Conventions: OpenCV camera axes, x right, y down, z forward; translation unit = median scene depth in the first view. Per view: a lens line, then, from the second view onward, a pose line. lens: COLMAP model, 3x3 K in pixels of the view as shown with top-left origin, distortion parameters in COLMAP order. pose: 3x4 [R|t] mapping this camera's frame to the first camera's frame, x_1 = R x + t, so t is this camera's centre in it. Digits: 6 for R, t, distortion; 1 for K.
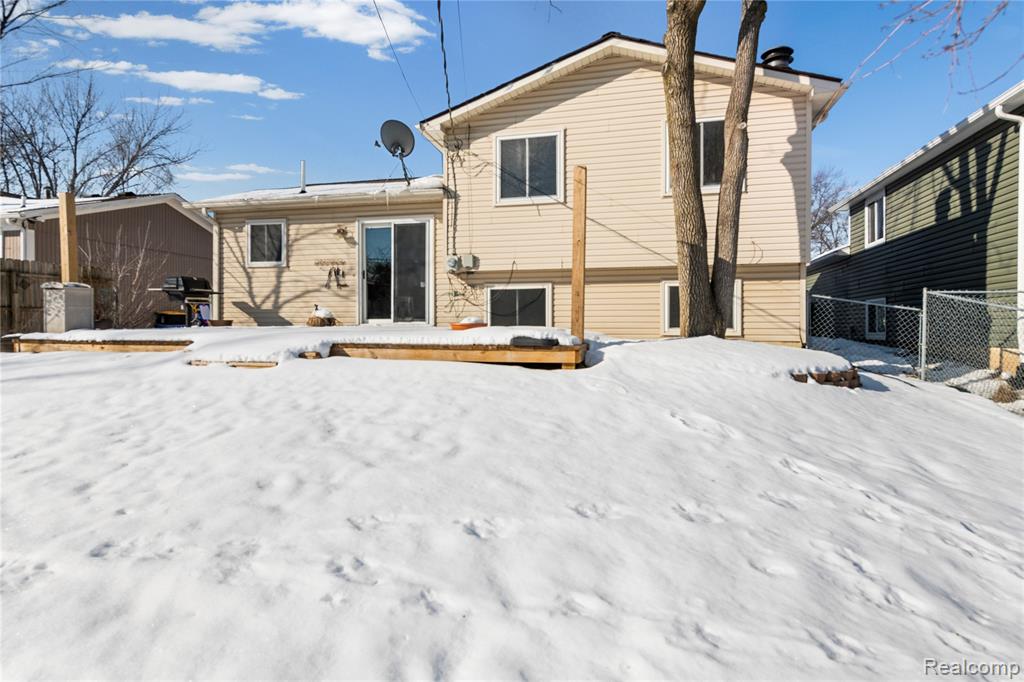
lens RADIAL K [[549.1, 0, 509.9], [0, 549.1, 330.6], [0, 0, 1]] dist [0.012284, -0.001483]
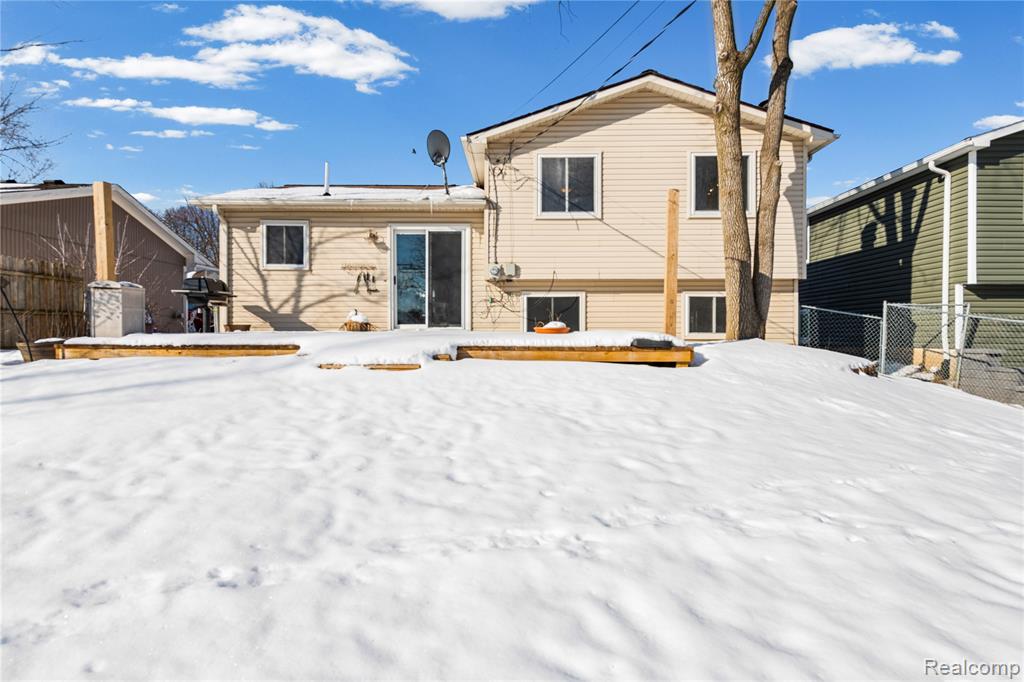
lens RADIAL K [[534.3, 0, 512.0], [0, 534.3, 341.0], [0, 0, 1]] dist [0.011186, -0.000665]
pose [[0.973937, -0.002727, 0.226803, -0.304807], [0.001838, 0.999990, 0.004130, 0.006452], [-0.226812, -0.003606, 0.973932, -0.003364]]
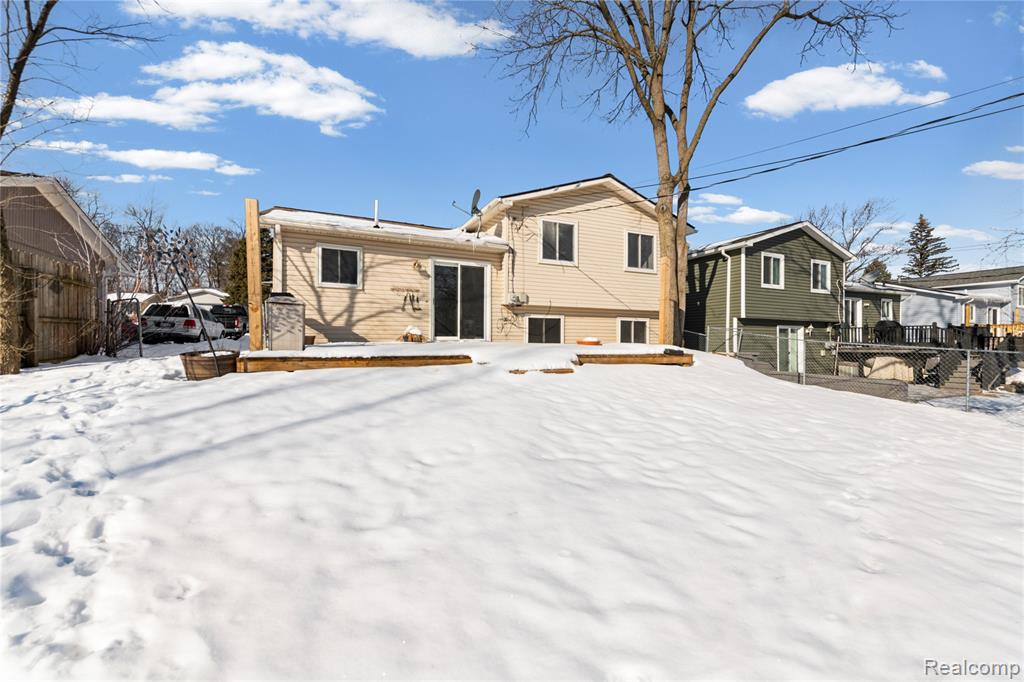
lens RADIAL K [[404.3, 0, 512.0], [0, 404.3, 341.0], [0, 0, 1]] dist [0.011711, 0.000010]
pose [[0.784478, 0.002734, 0.620150, -0.765626], [0.000204, 0.999989, -0.004667, -0.006382], [-0.620156, 0.003788, 0.784469, 0.169360]]
